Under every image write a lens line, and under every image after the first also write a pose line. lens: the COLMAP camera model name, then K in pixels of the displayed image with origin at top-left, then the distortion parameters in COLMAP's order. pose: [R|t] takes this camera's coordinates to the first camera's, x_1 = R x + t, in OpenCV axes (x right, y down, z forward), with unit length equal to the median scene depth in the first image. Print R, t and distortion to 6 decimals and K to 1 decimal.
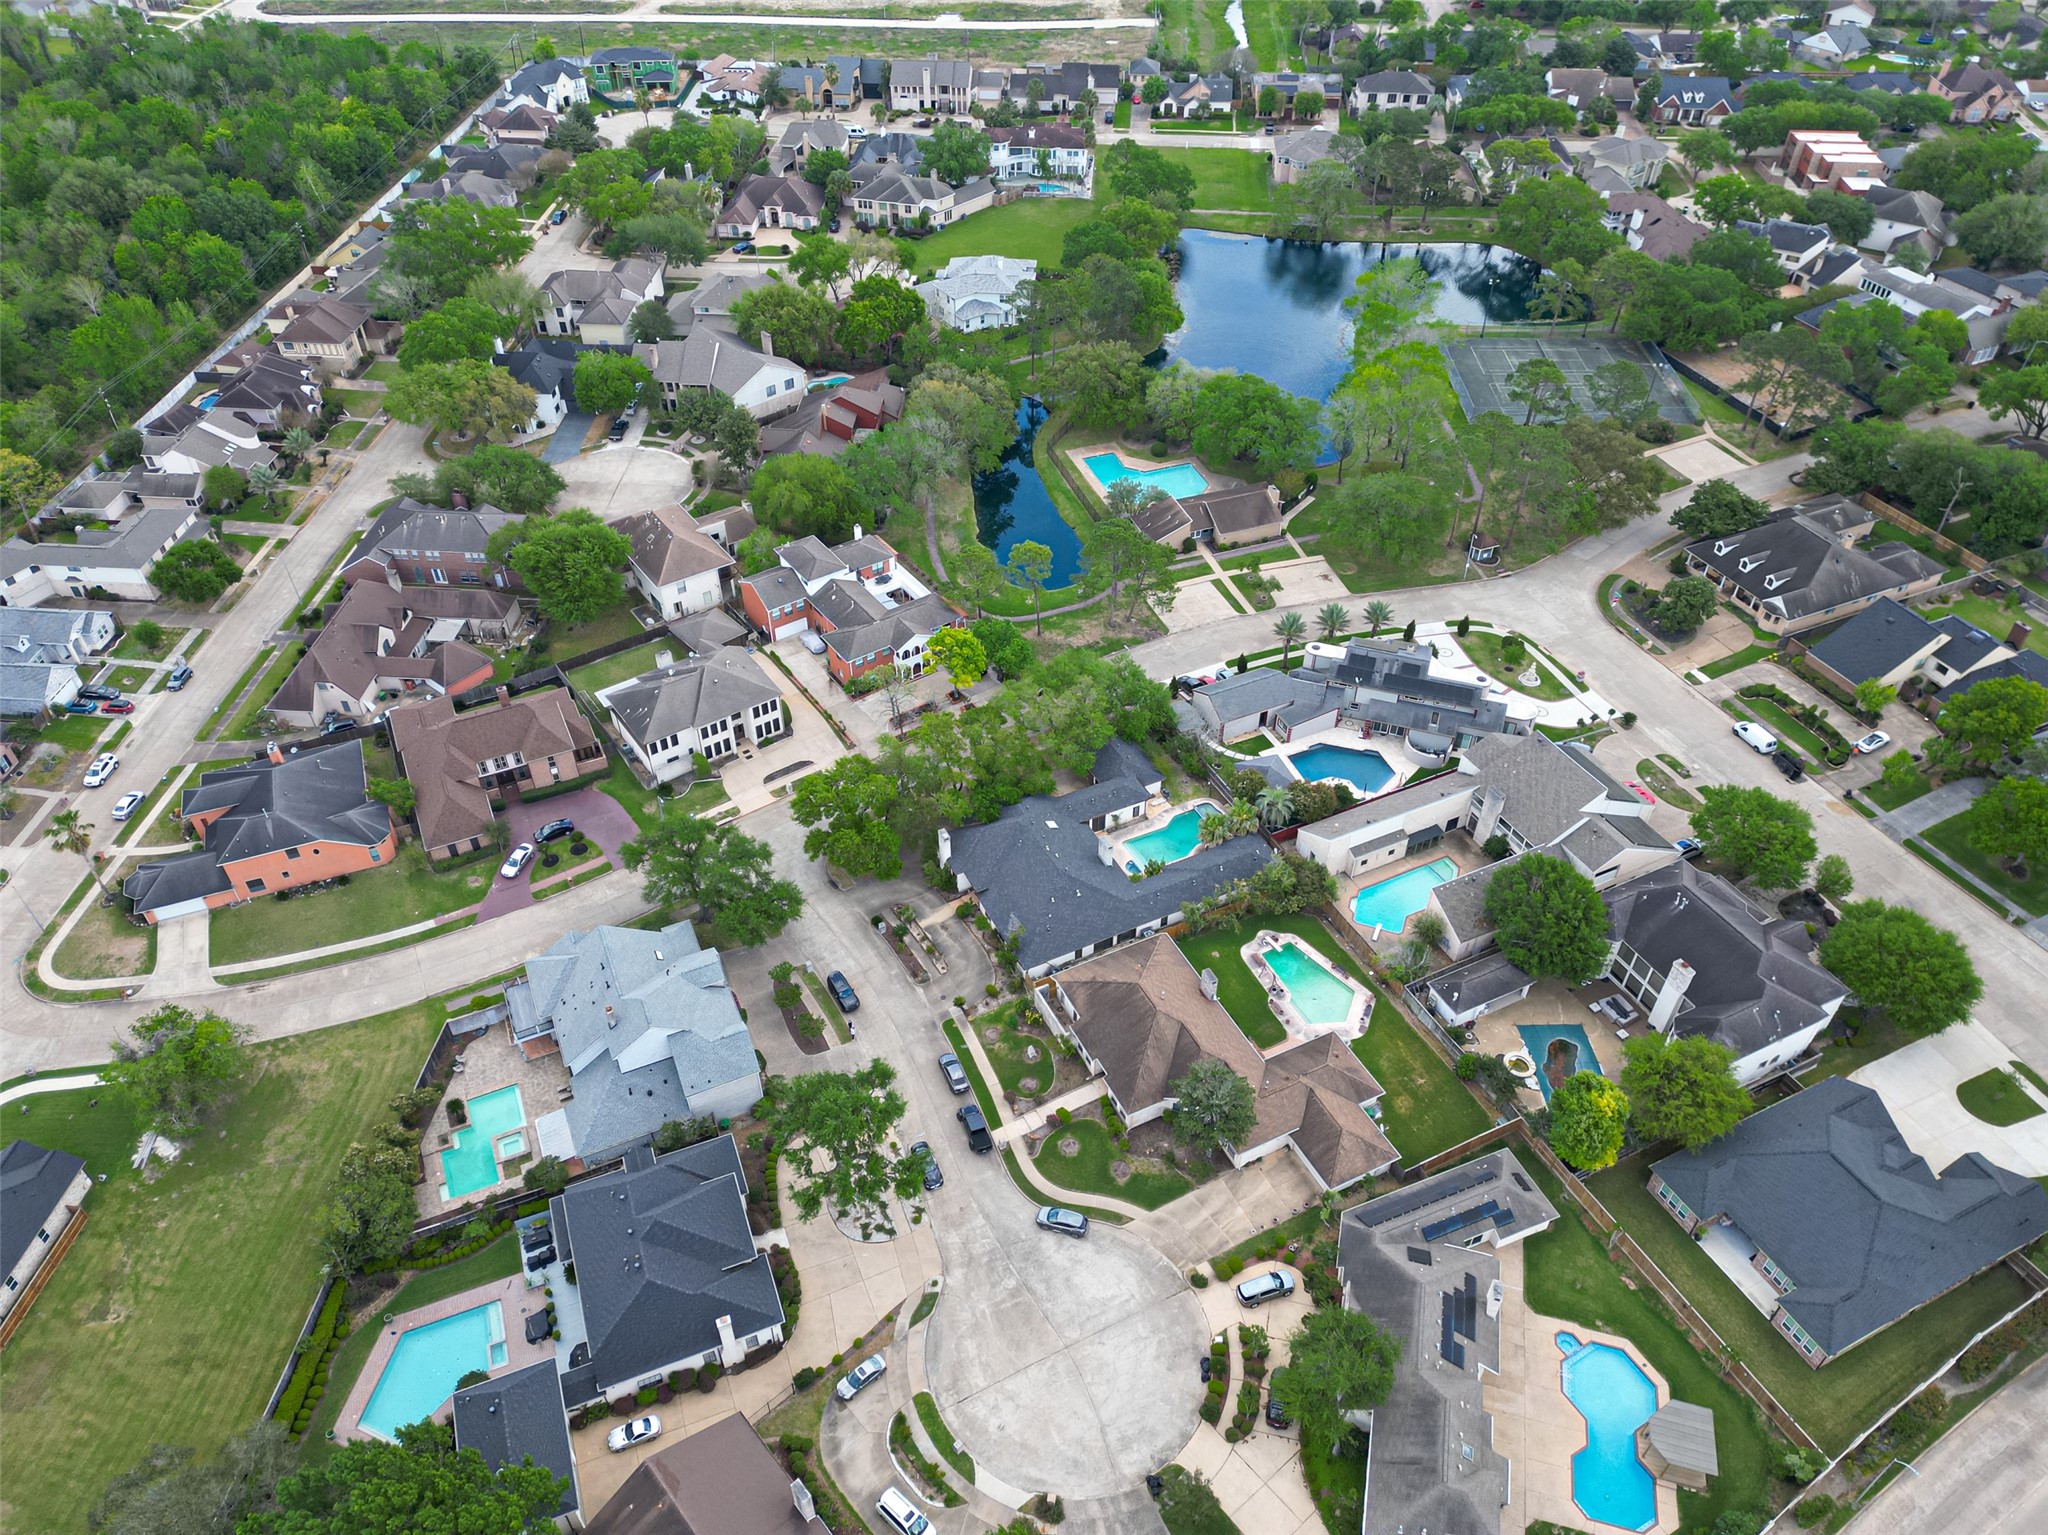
lens RADIAL K [[1431.1, 0, 1012.5], [0, 1431.1, 752.7], [0, 0, 1]] dist [0.050110, -0.033212]
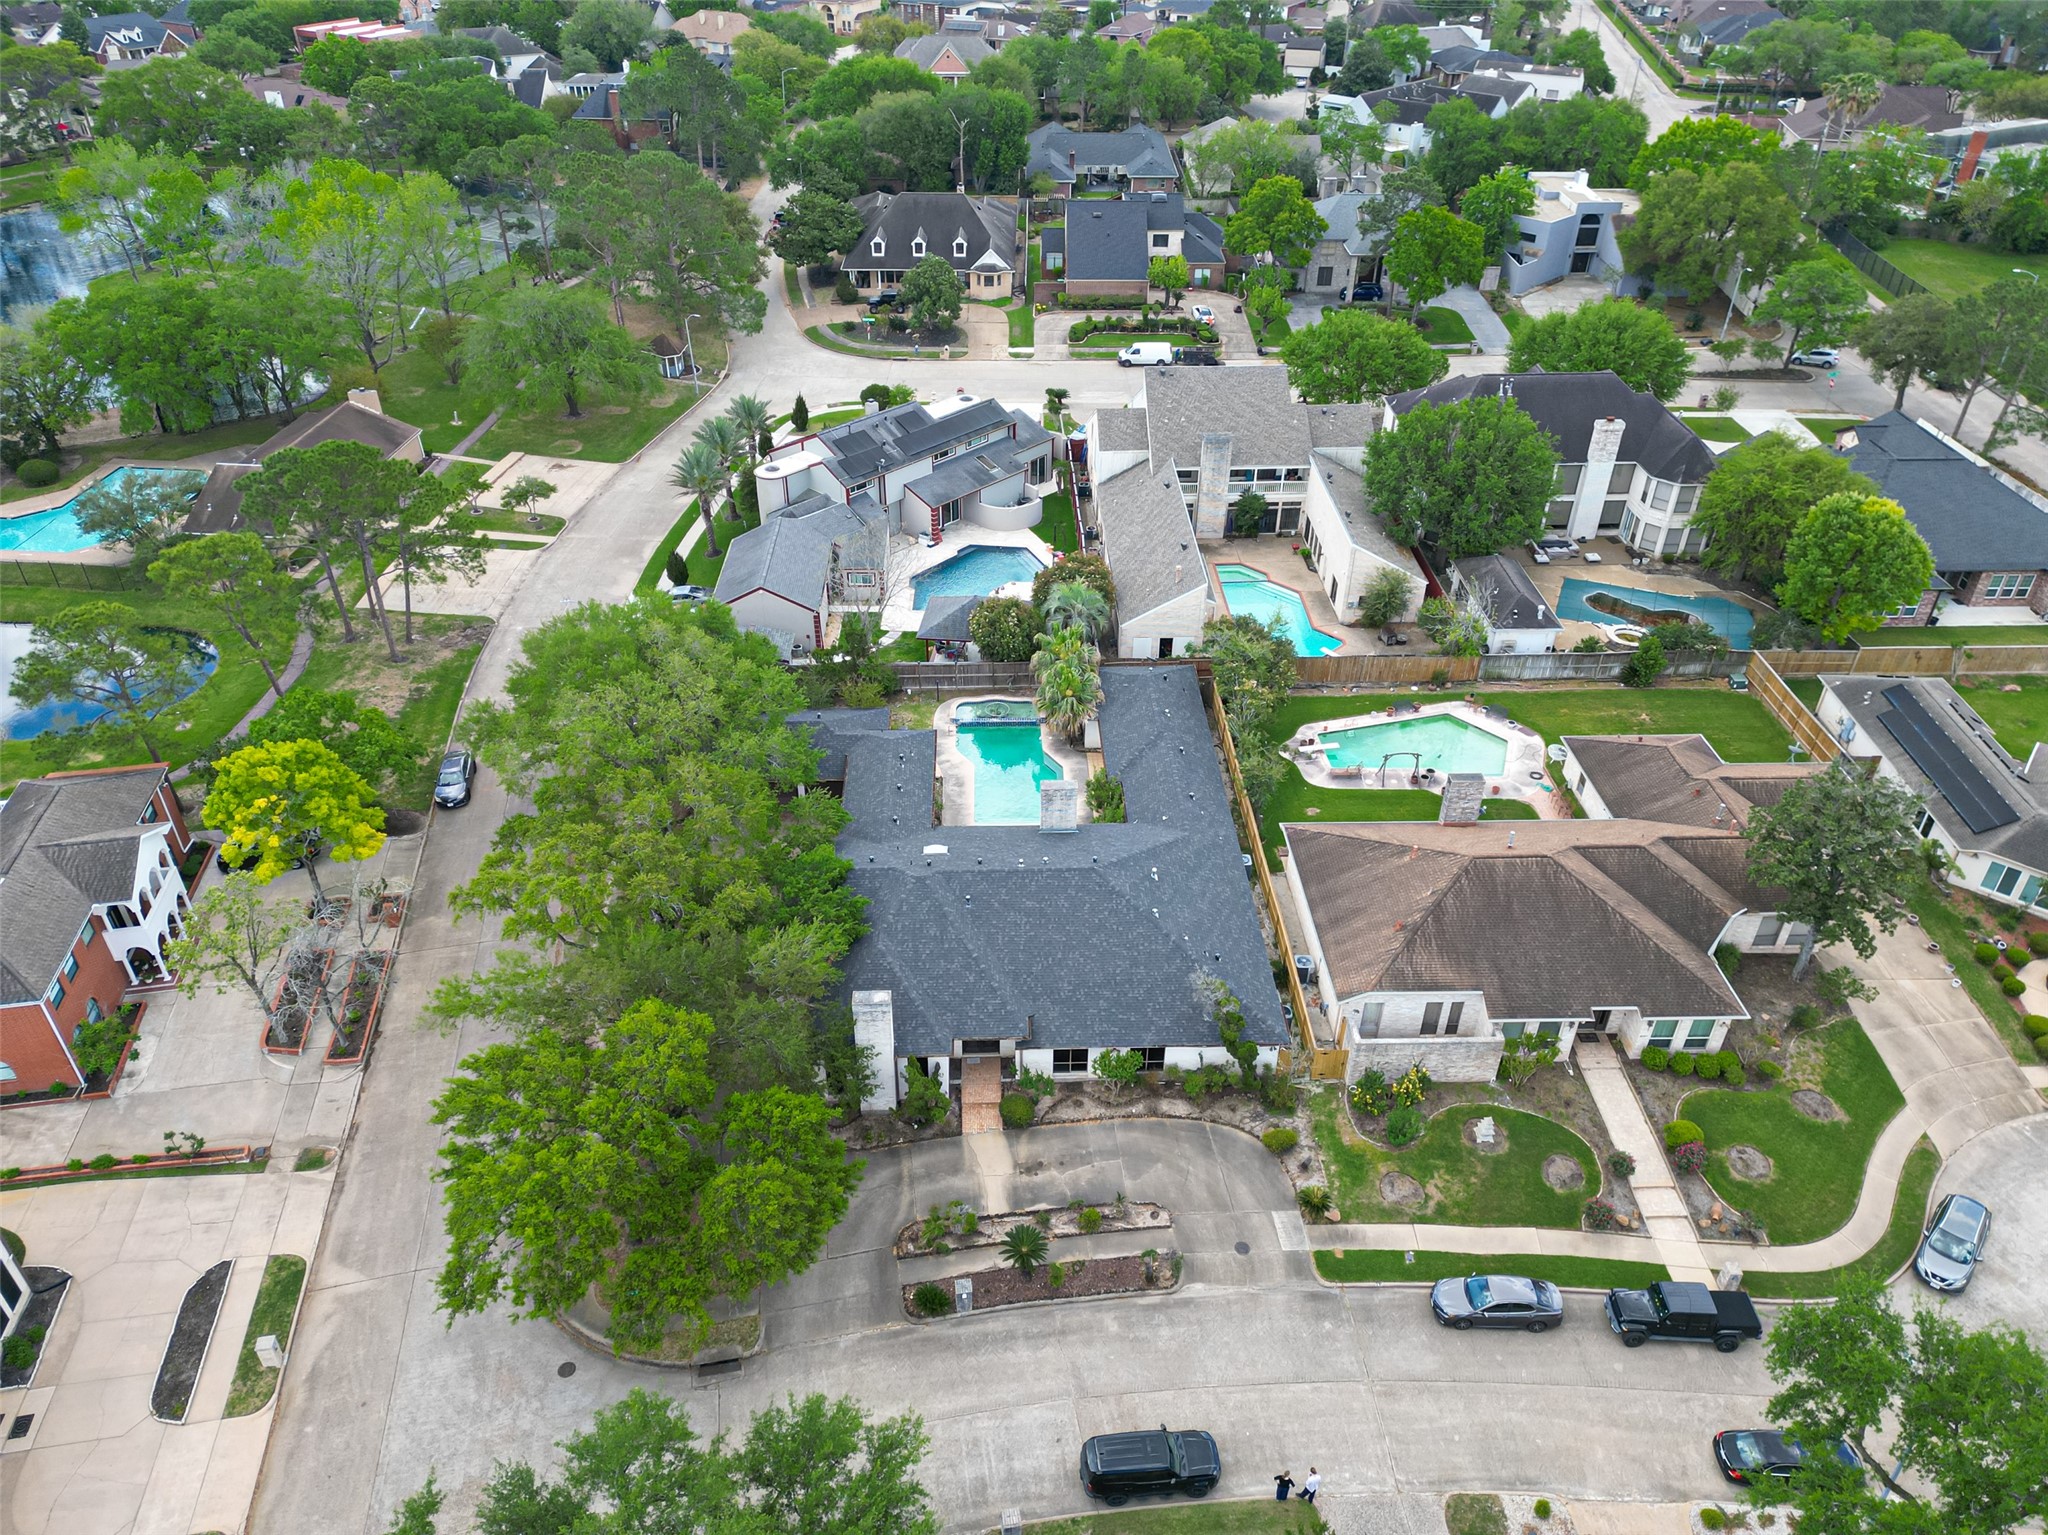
lens RADIAL K [[1431.1, 0, 1014.0], [0, 1431.1, 769.9], [0, 0, 1]] dist [0.050110, -0.033212]
pose [[0.412879, -0.515688, 0.750731, -0.249949], [0.596031, 0.776243, 0.205415, -0.040444], [-0.688679, 0.362647, 0.627860, 0.617622]]
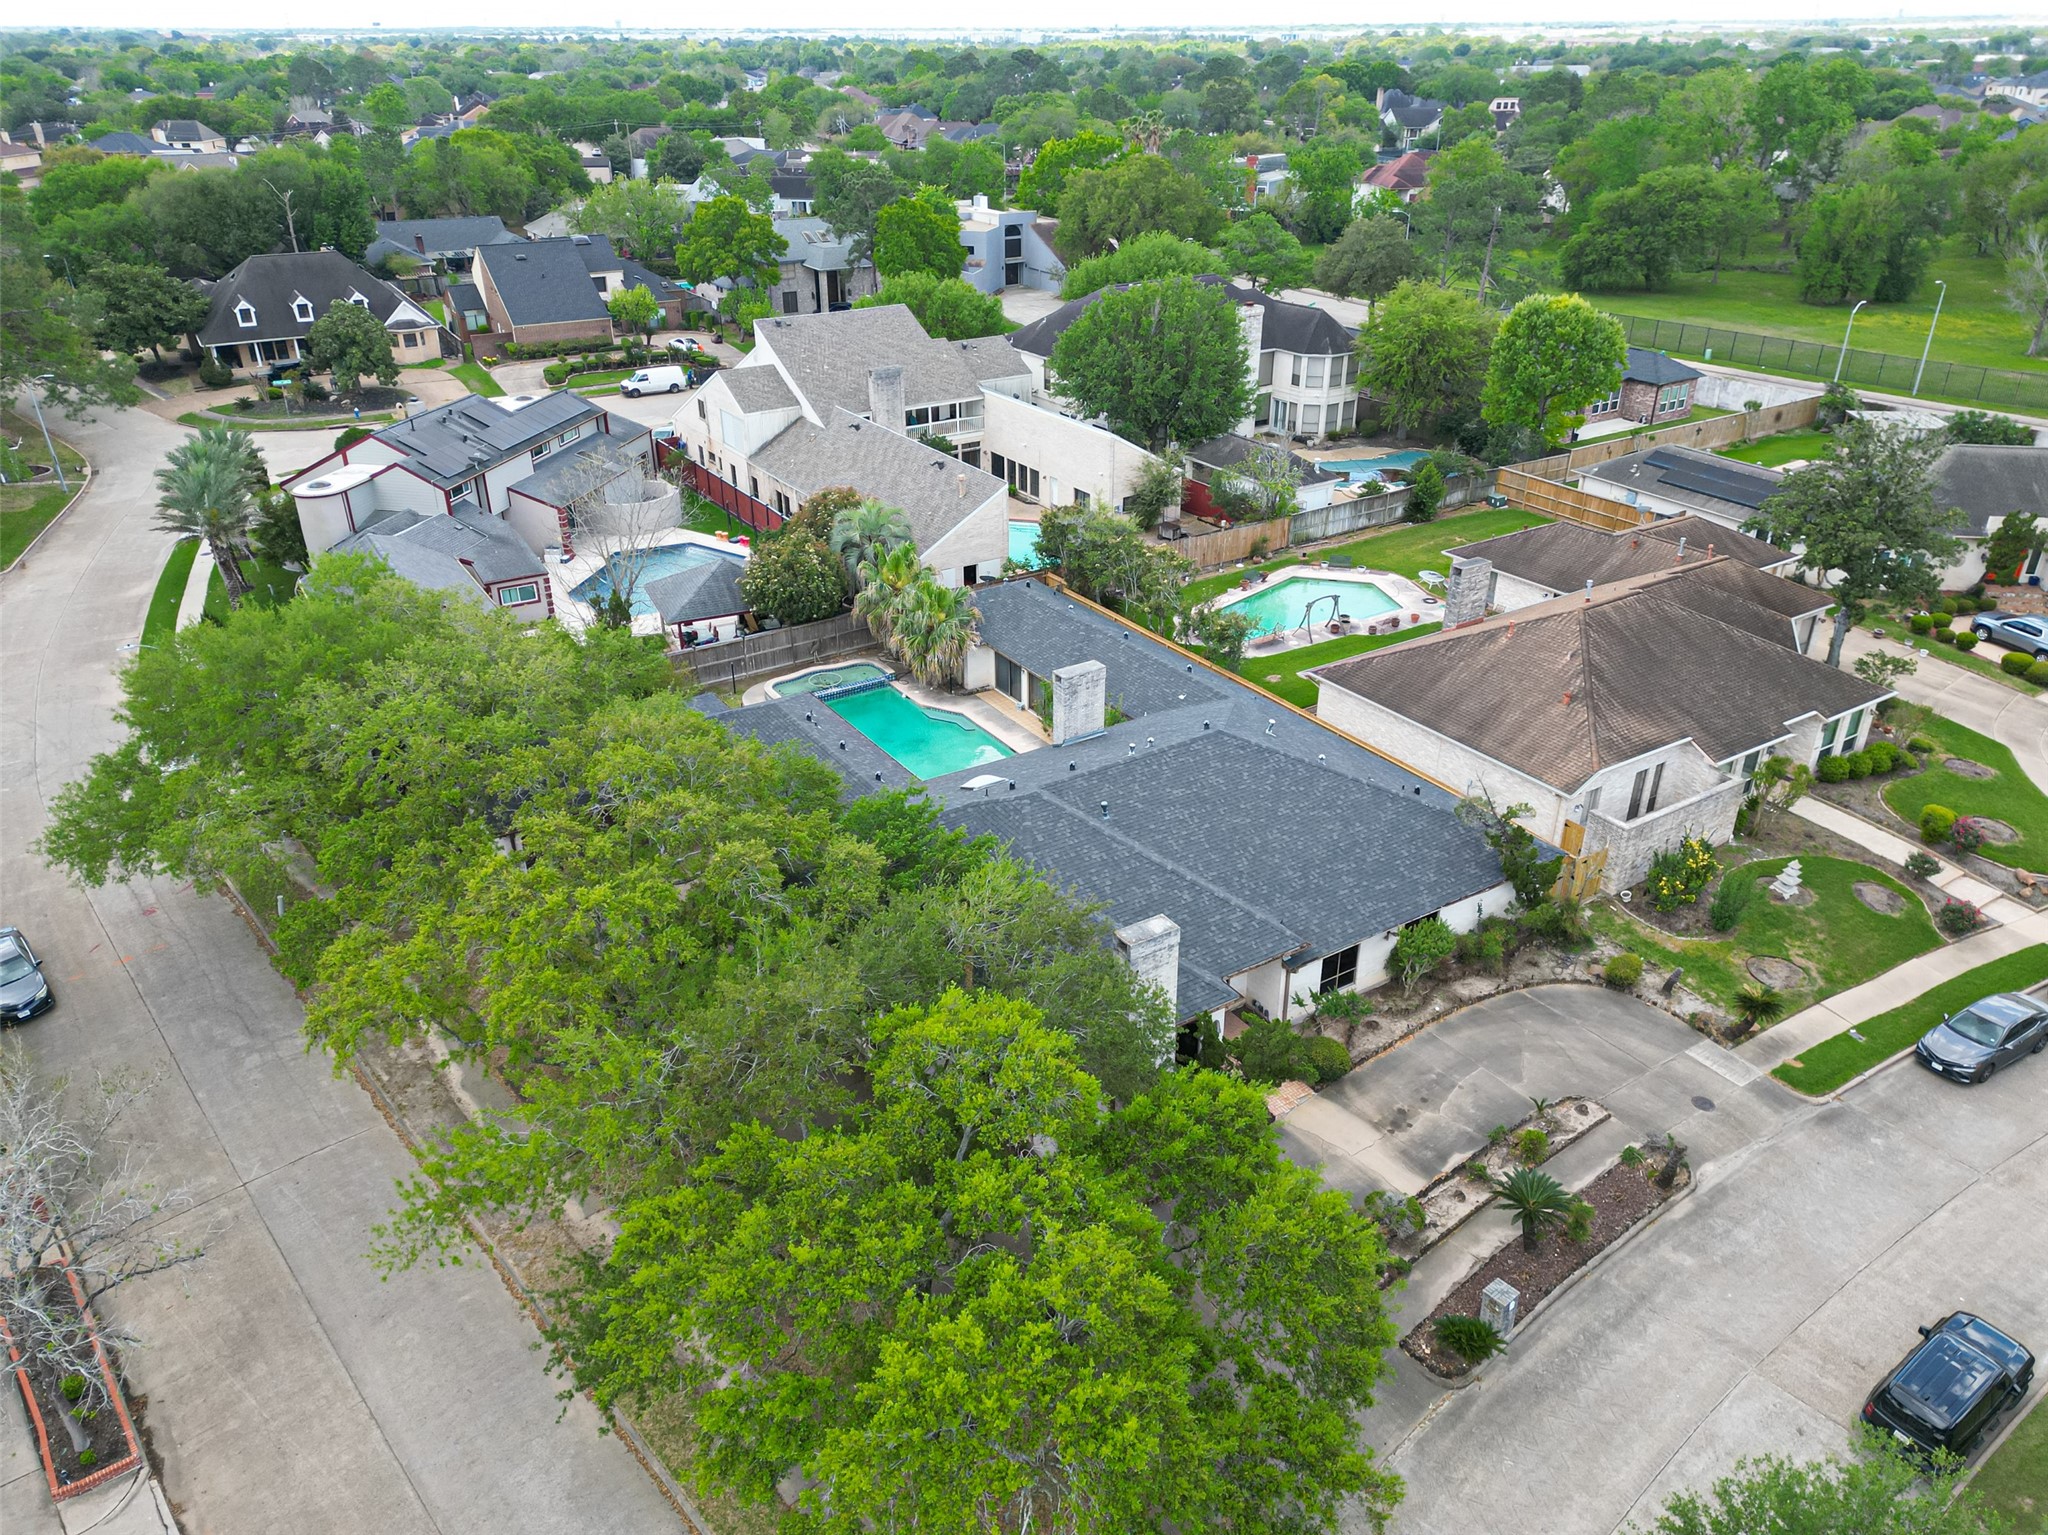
lens RADIAL K [[1431.1, 0, 1020.6], [0, 1431.1, 774.0], [0, 0, 1]] dist [0.050110, -0.033212]
pose [[-0.117278, -0.451988, 0.884281, -0.209310], [0.656921, 0.632474, 0.410405, -0.060421], [-0.744782, 0.629034, 0.222745, 0.822382]]
